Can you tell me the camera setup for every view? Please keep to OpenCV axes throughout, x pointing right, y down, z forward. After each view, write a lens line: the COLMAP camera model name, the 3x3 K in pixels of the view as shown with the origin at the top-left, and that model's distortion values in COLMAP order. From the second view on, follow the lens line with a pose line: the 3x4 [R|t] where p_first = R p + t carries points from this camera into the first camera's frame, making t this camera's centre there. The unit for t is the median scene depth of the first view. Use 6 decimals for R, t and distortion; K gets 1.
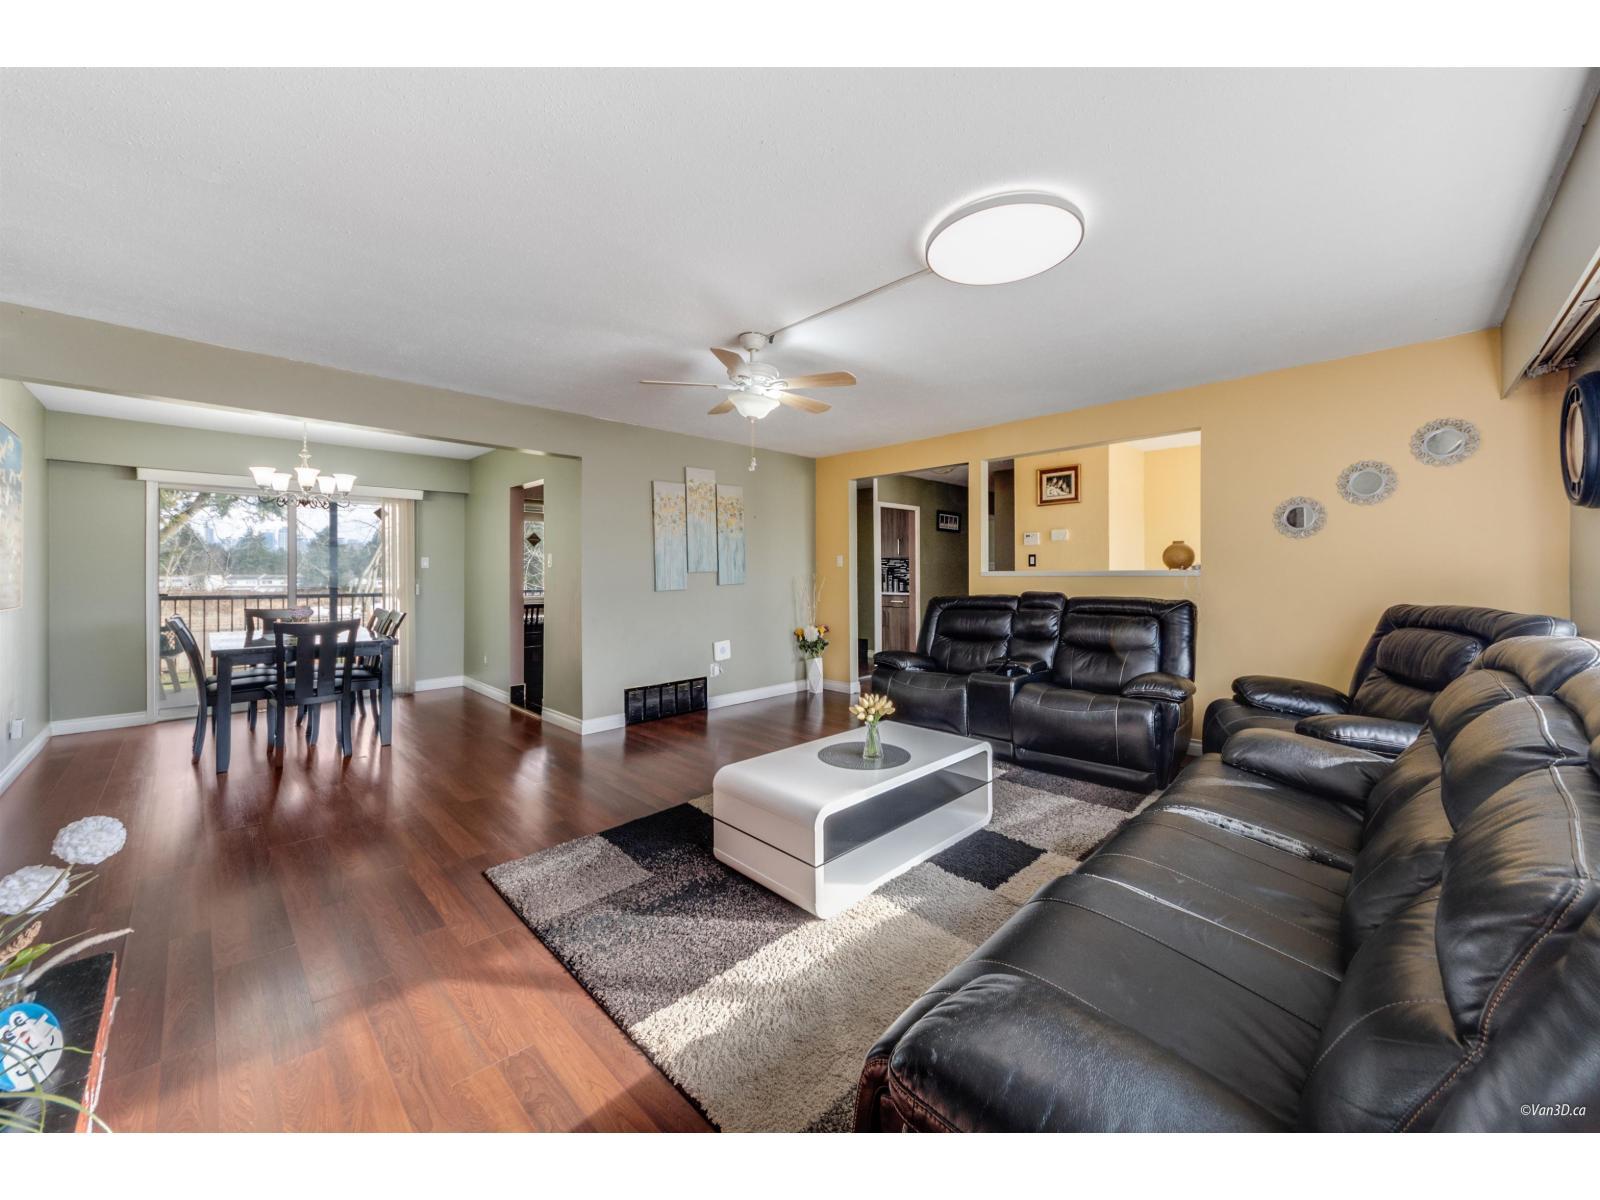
lens RADIAL K [[616.9, 0, 817.7], [0, 616.9, 573.0], [0, 0, 1]] dist [0.002686, 0.000293]
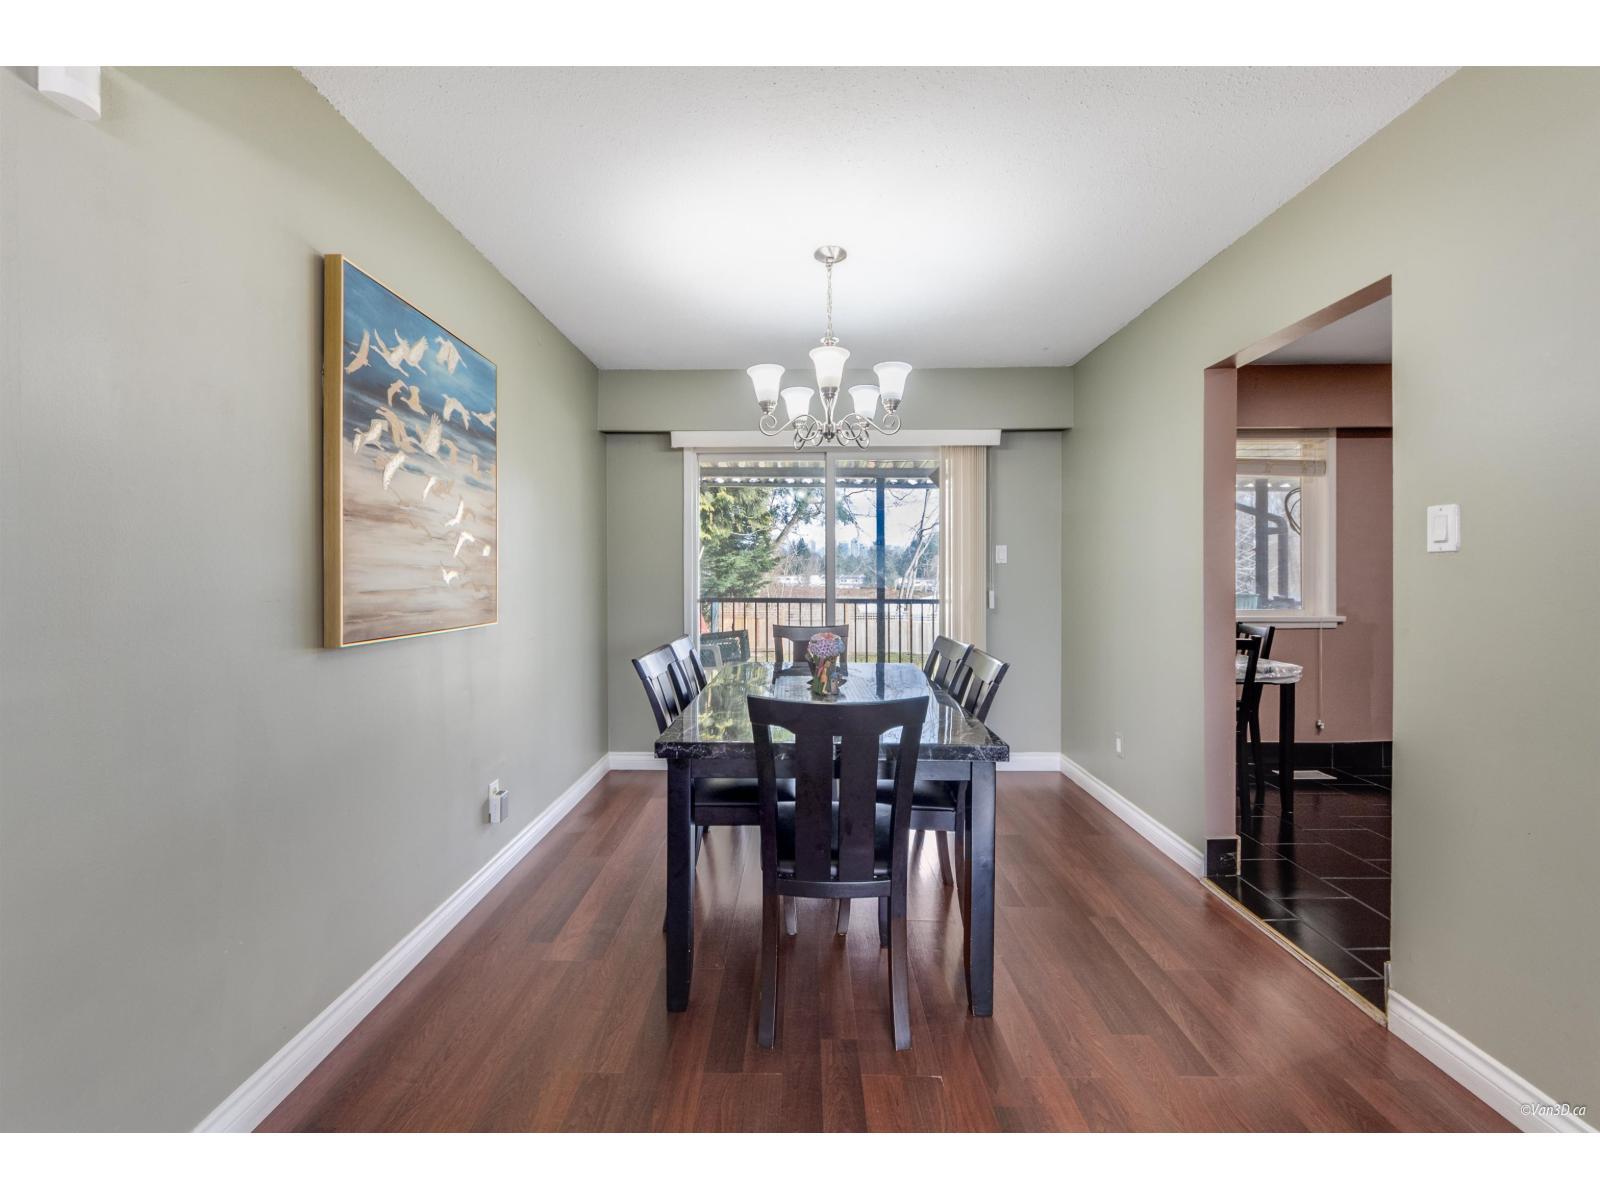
lens RADIAL K [[616.9, 0, 817.7], [0, 616.9, 573.0], [0, 0, 1]] dist [0.002686, 0.000293]
pose [[0.717067, -0.002169, -0.697001, -0.390473], [0.001561, 0.999998, -0.001506, 0.002436], [0.697002, -0.000008, 0.717069, 0.507431]]
